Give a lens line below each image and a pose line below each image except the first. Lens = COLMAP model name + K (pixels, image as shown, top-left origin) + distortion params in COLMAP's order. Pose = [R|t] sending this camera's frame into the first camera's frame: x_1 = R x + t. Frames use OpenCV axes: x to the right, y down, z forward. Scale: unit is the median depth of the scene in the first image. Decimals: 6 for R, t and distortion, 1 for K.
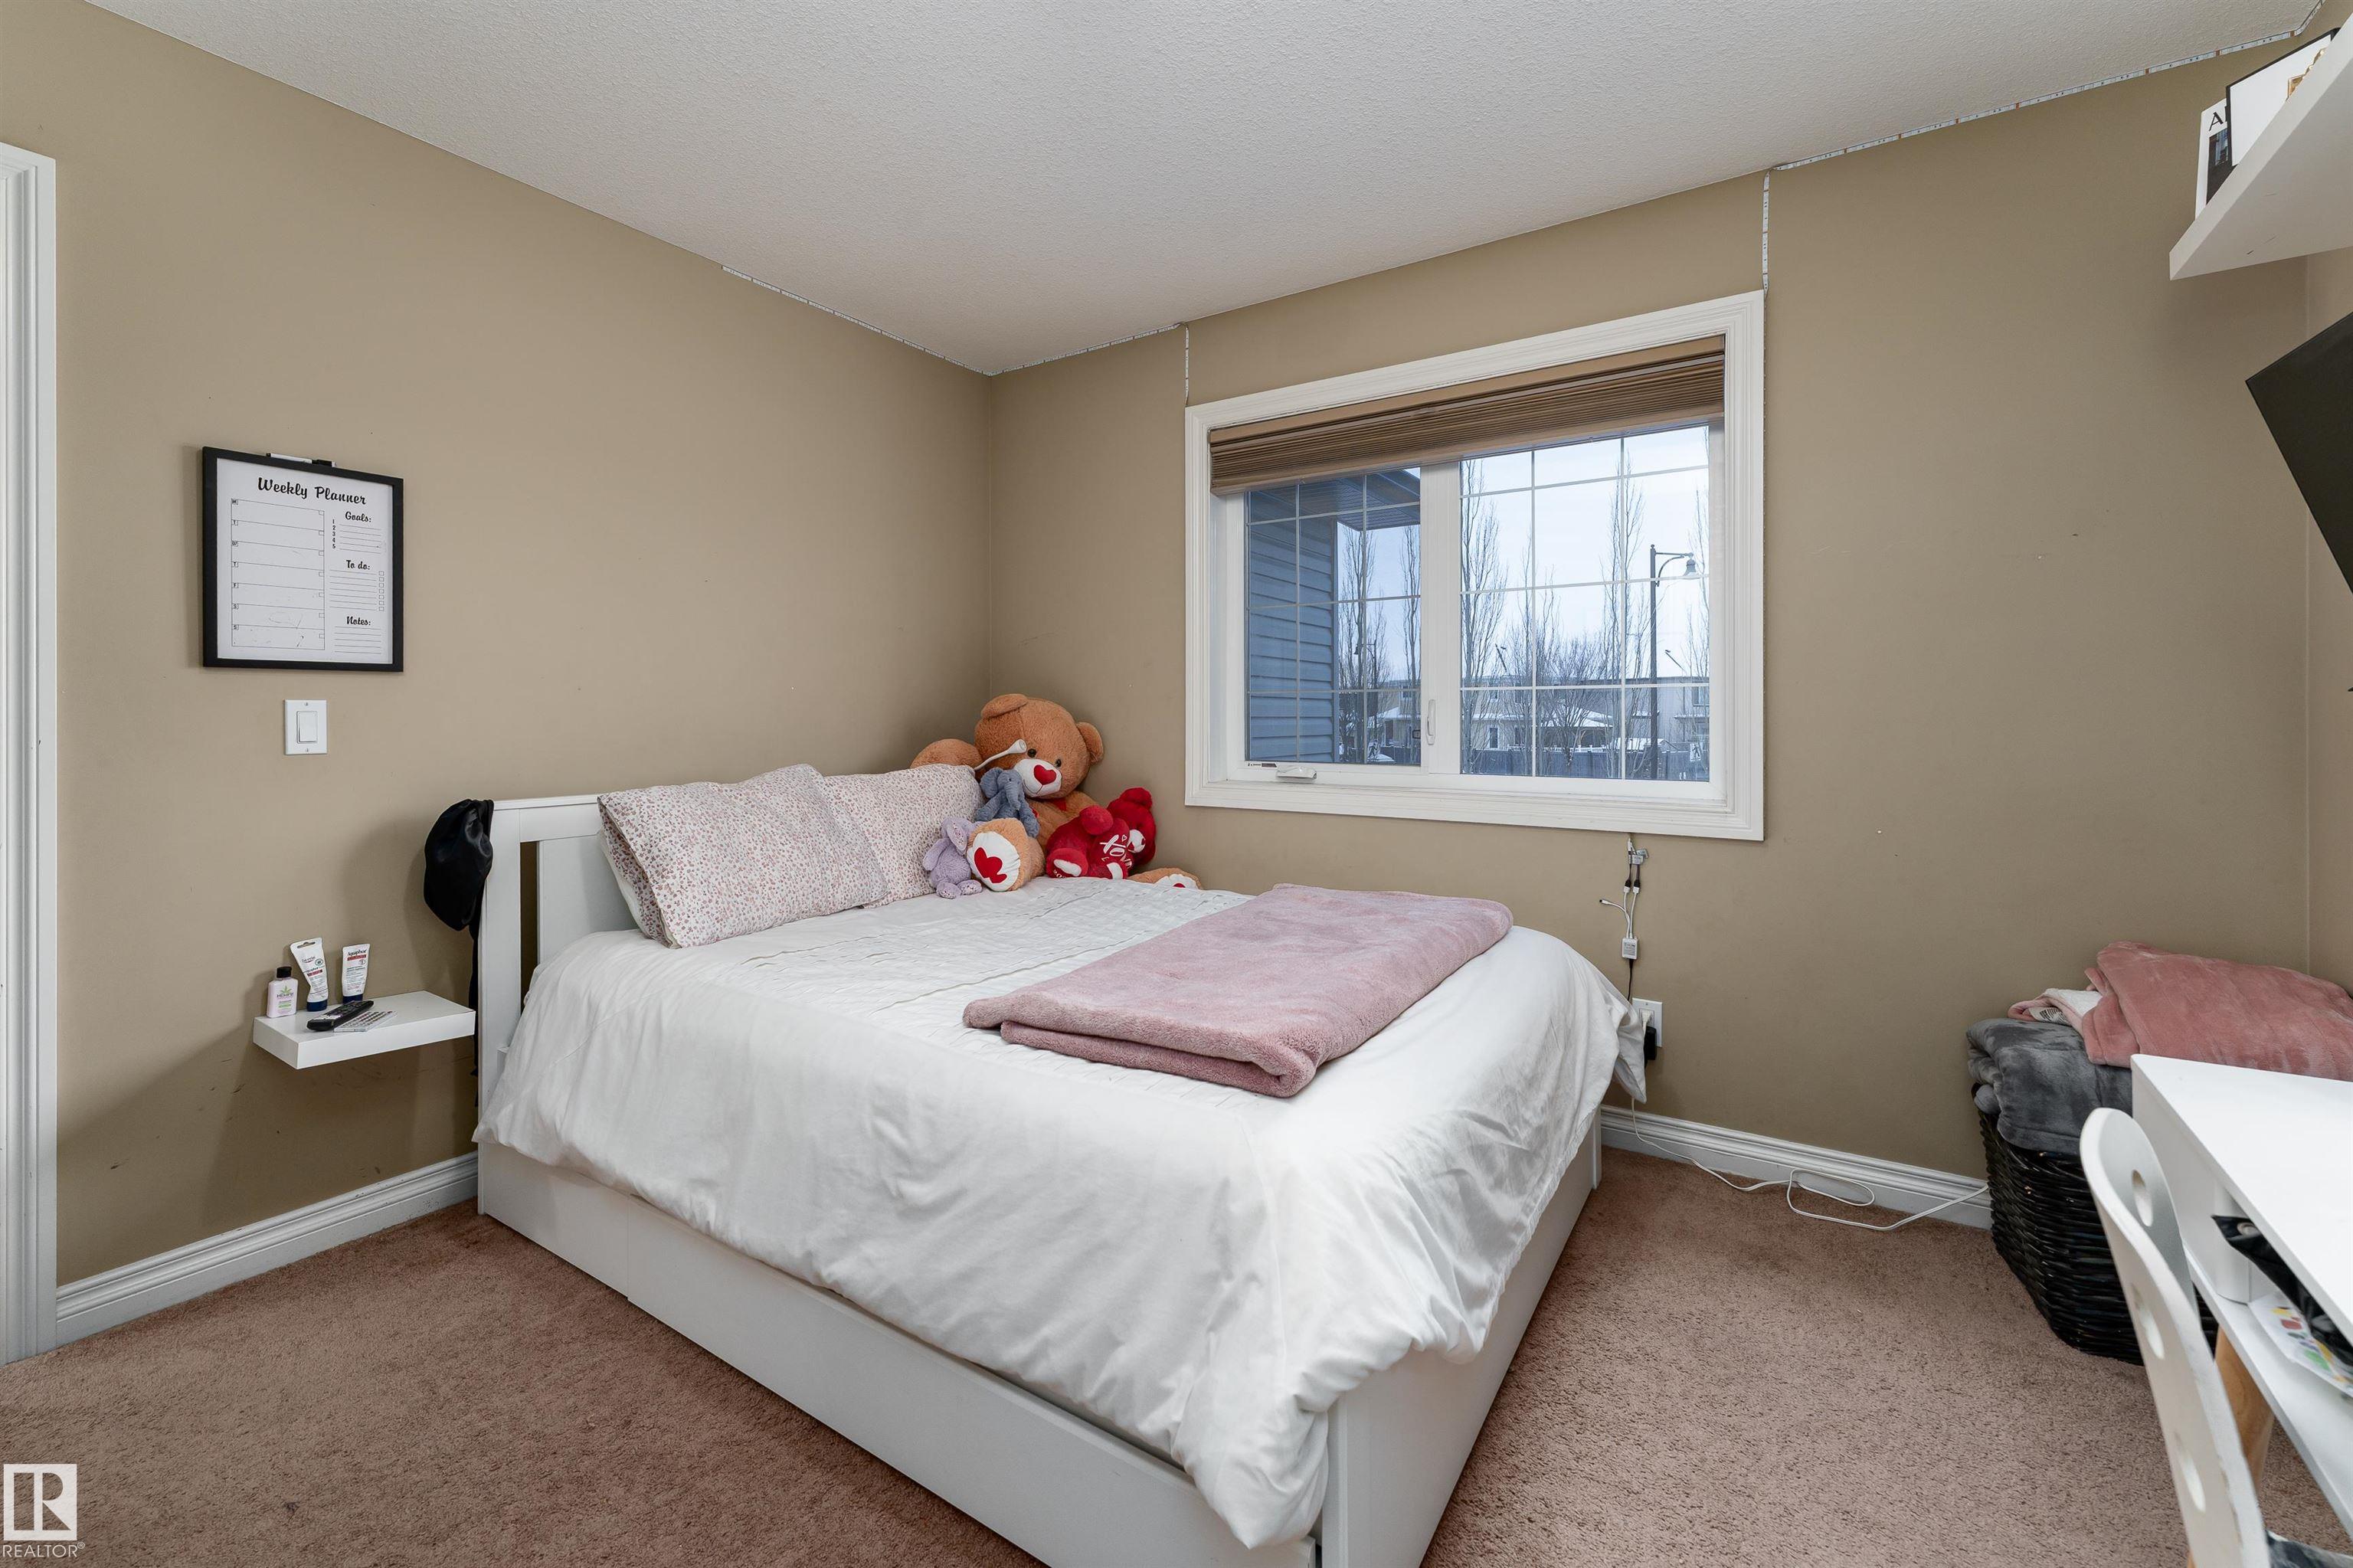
lens RADIAL K [[1000.3, 0, 1129.0], [0, 1000.3, 710.6], [0, 0, 1]] dist [-0.001116, -0.000217]
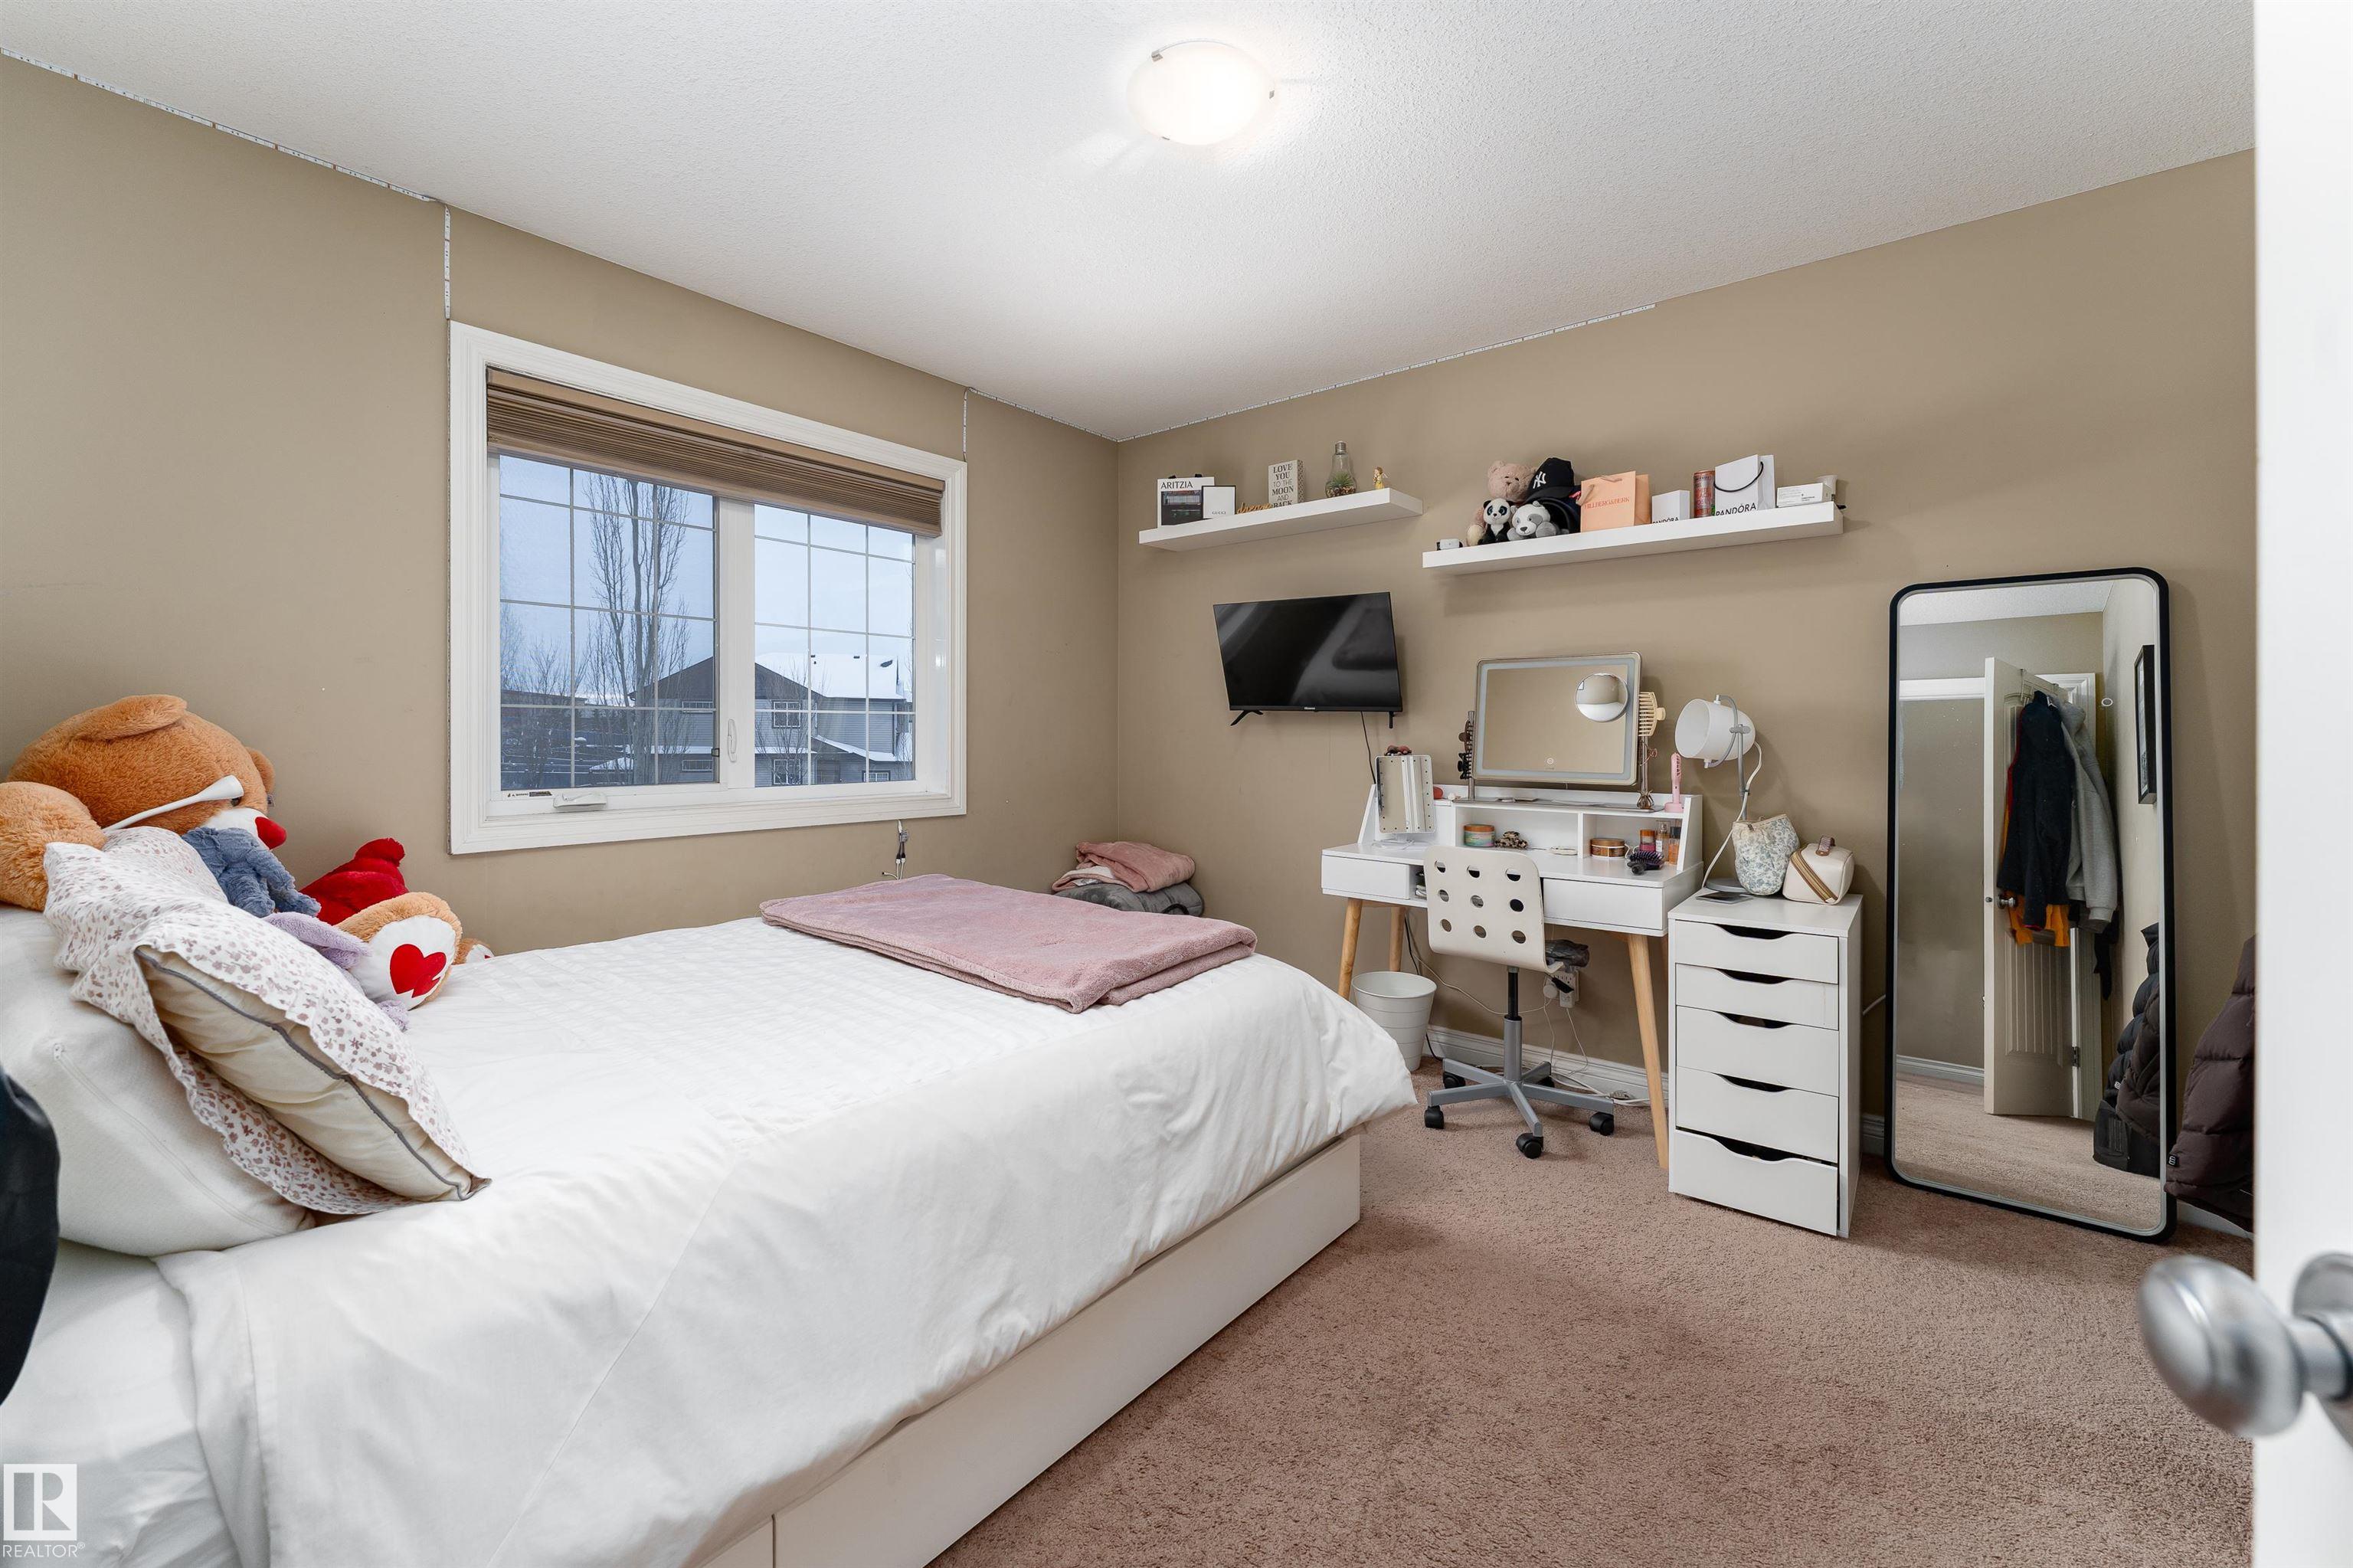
lens RADIAL K [[961.7, 0, 1167.5], [0, 961.7, 725.4], [0, 0, 1]] dist [0.017431, 0.000037]
pose [[0.083031, 0.008278, 0.996513, -0.797507], [-0.006957, 0.999946, -0.007726, 0.000207], [-0.996523, -0.006292, 0.083084, 0.524647]]
